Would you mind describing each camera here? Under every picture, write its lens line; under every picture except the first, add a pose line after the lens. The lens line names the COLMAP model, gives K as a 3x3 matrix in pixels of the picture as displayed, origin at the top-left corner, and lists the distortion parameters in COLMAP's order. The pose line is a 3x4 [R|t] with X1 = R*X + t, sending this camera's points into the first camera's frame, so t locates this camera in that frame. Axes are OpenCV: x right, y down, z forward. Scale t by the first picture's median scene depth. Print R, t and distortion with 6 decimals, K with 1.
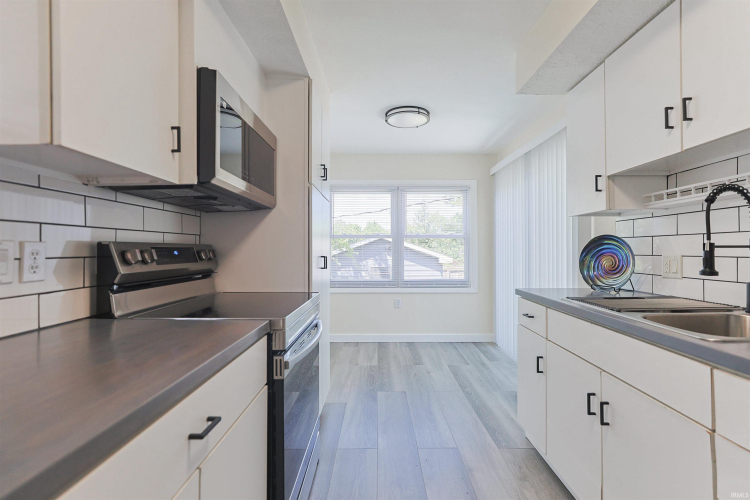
lens RADIAL K [[360.6, 0, 375.0], [0, 360.6, 250.0], [0, 0, 1]] dist [-0.018312, 0.010615]
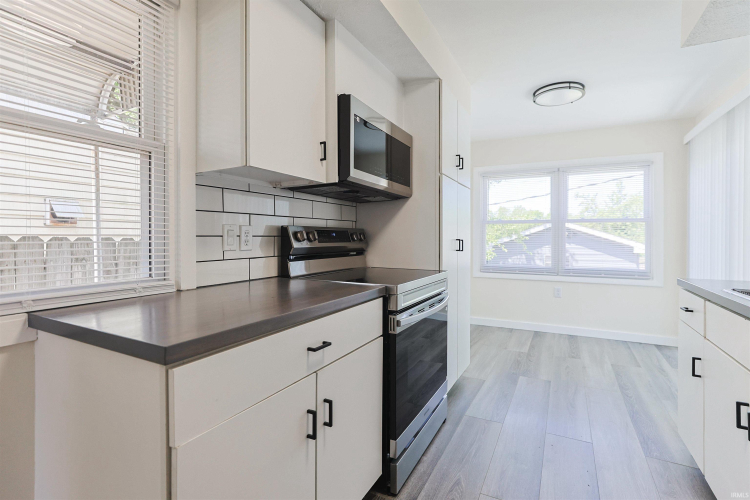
lens RADIAL K [[356.6, 0, 380.7], [0, 356.6, 244.4], [0, 0, 1]] dist [-0.015394, 0.011090]
pose [[0.890529, 0.012974, -0.454741, 0.166041], [-0.004285, 0.999788, 0.020133, 0.014469], [0.454906, -0.015981, 0.890396, -0.079816]]
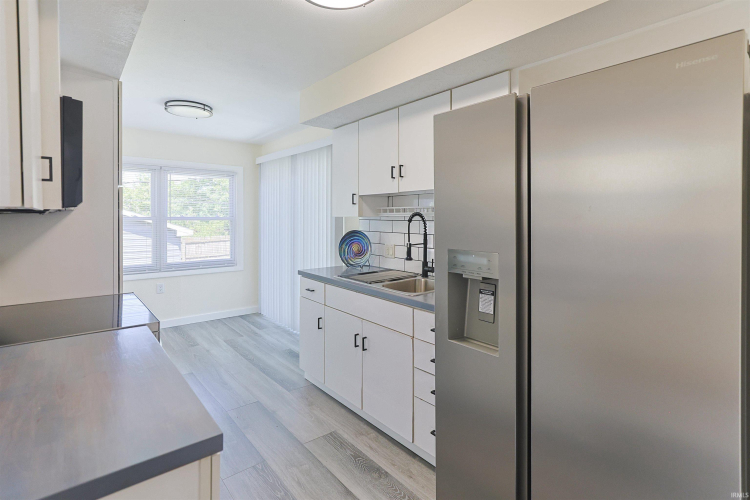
lens RADIAL K [[373.2, 0, 376.8], [0, 373.2, 229.4], [0, 0, 1]] dist [-0.010756, 0.001817]
pose [[0.759152, -0.018712, 0.650645, -0.321343], [-0.006117, 0.999337, 0.035877, -0.107676], [-0.650885, -0.031216, 0.758534, -0.260286]]
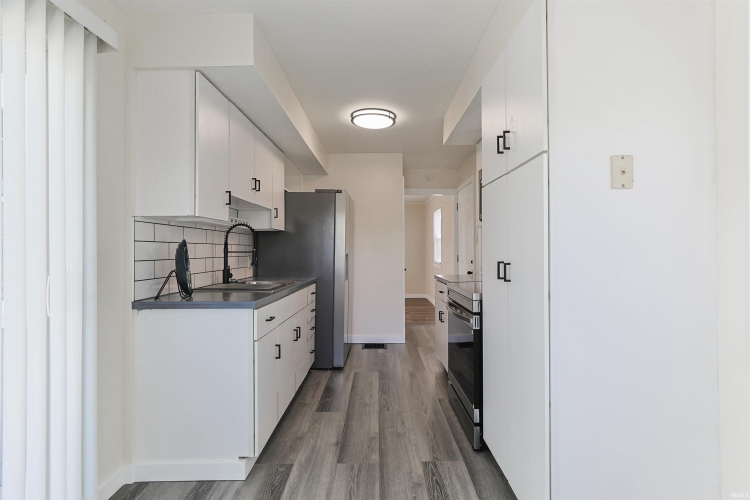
lens RADIAL K [[356.6, 0, 380.7], [0, 356.6, 244.4], [0, 0, 1]] dist [-0.015394, 0.011090]
pose [[-0.999805, 0.007273, -0.018338, 0.140370], [0.007664, 0.999743, -0.021350, -0.002067], [0.018178, -0.021486, -0.999604, 2.143584]]
